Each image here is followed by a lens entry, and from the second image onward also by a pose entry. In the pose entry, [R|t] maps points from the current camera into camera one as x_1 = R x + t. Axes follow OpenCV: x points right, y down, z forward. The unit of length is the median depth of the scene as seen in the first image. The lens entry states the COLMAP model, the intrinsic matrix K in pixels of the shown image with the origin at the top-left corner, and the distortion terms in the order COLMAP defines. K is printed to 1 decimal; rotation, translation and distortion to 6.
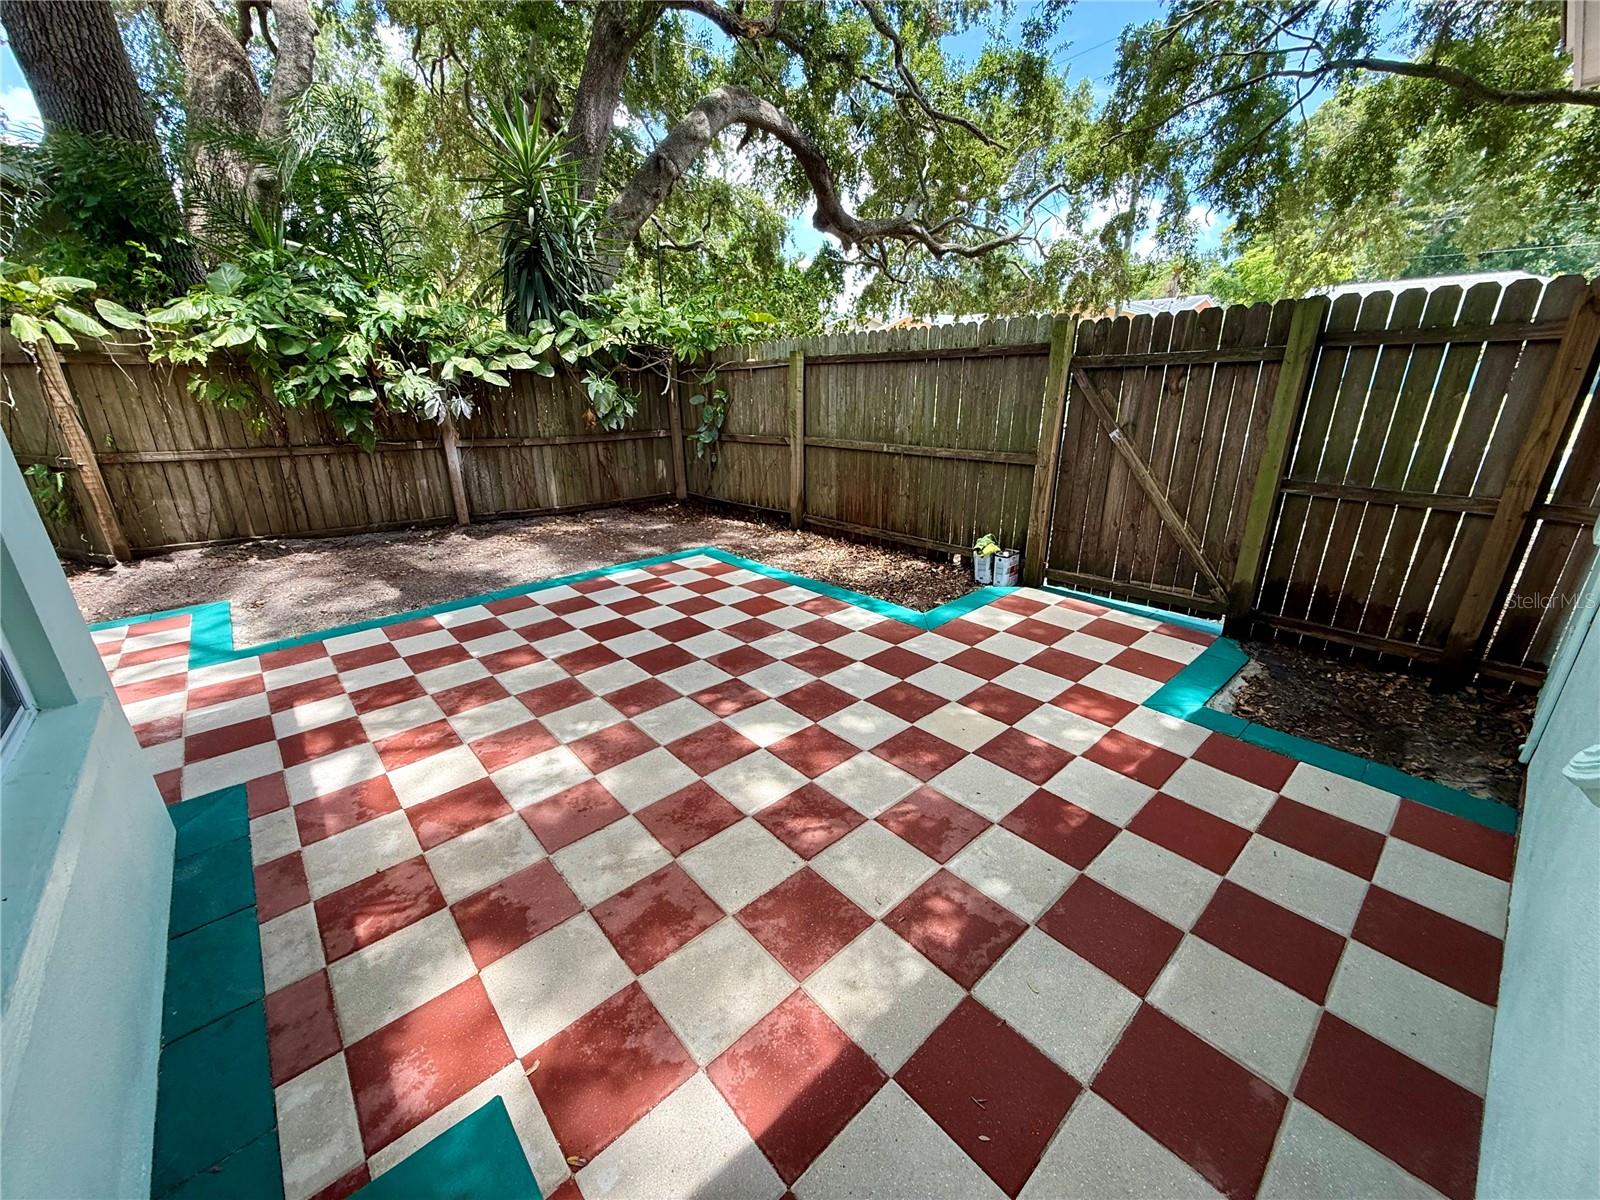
lens RADIAL K [[629.6, 0, 796.3], [0, 629.6, 595.4], [0, 0, 1]] dist [-0.000199, 0.000036]
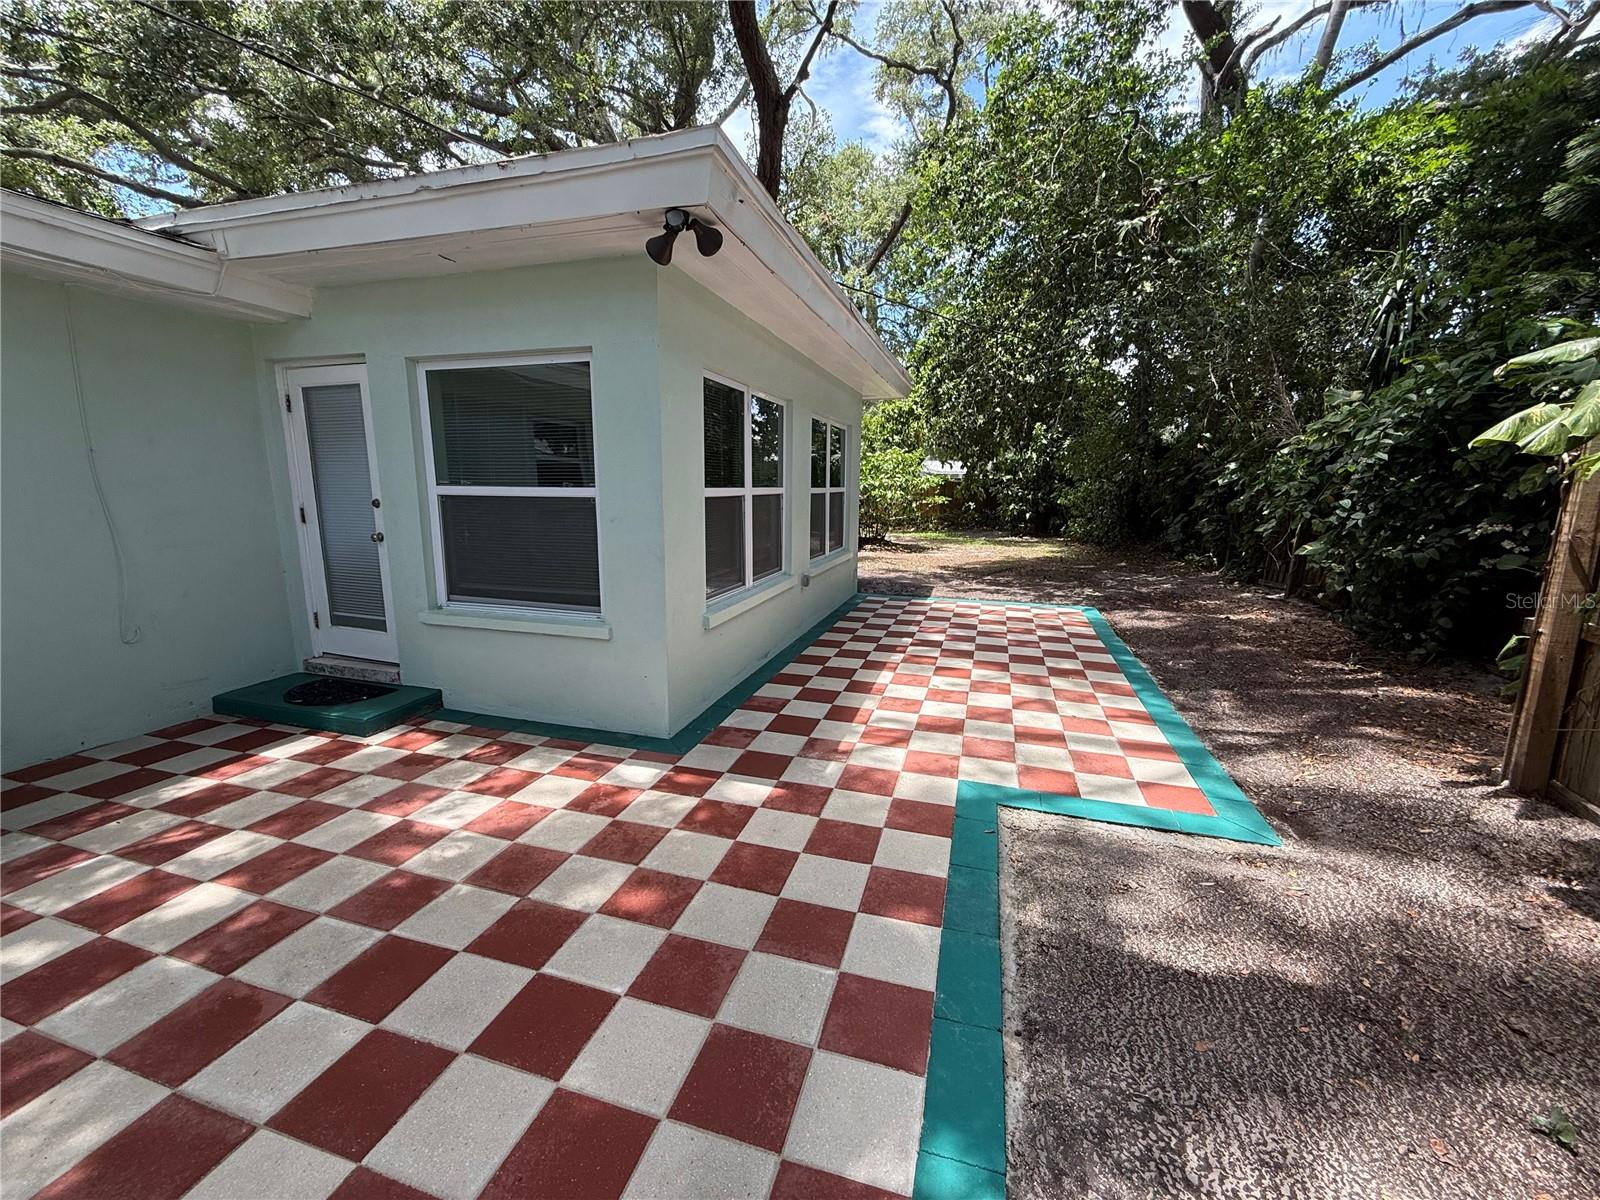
lens RADIAL K [[636.4, 0, 795.7], [0, 636.4, 606.1], [0, 0, 1]] dist [-0.014332, 0.000168]
pose [[-0.854752, 0.100602, -0.509194, -0.300566], [-0.173352, 0.869370, 0.462758, -0.560046], [0.489232, 0.483813, -0.725656, 1.567550]]
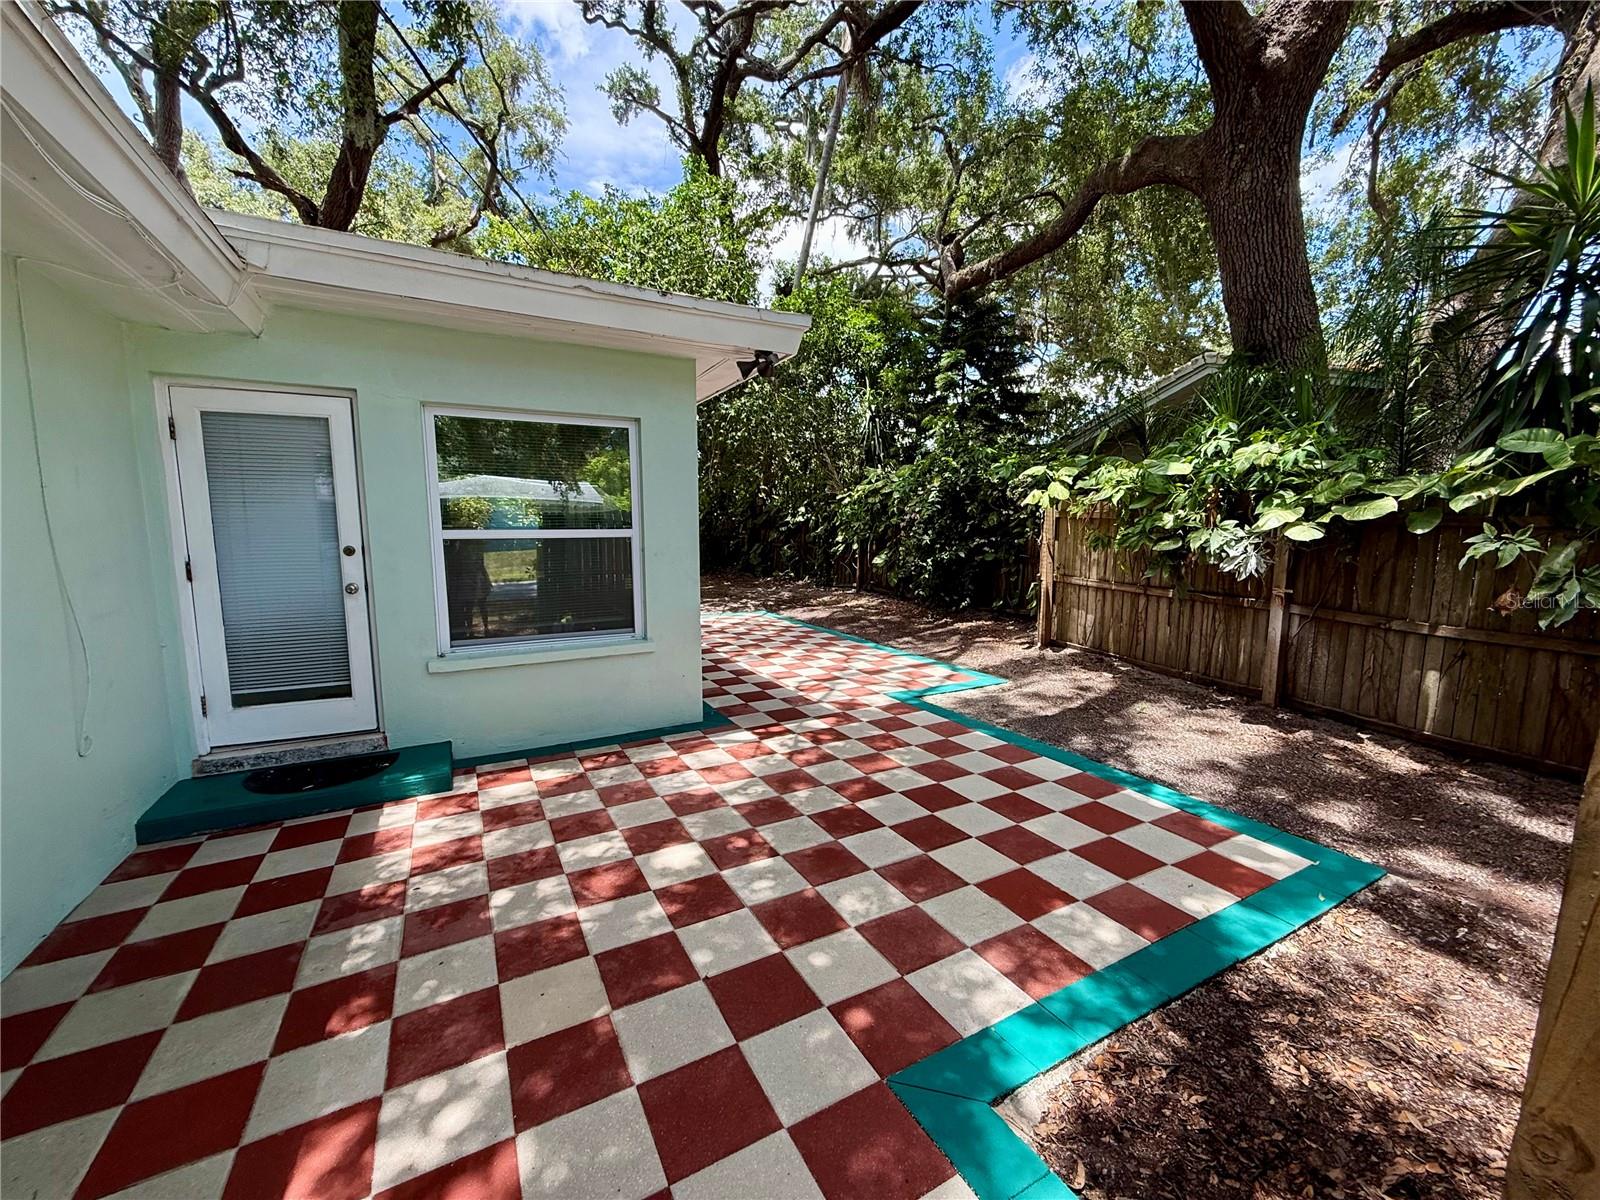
lens RADIAL K [[636.4, 0, 795.7], [0, 636.4, 606.1], [0, 0, 1]] dist [-0.014332, 0.000168]
pose [[-0.228998, 0.133832, -0.964183, 0.736313], [-0.323178, 0.923869, 0.204992, -0.396271], [0.918213, 0.358546, -0.168312, 1.067028]]
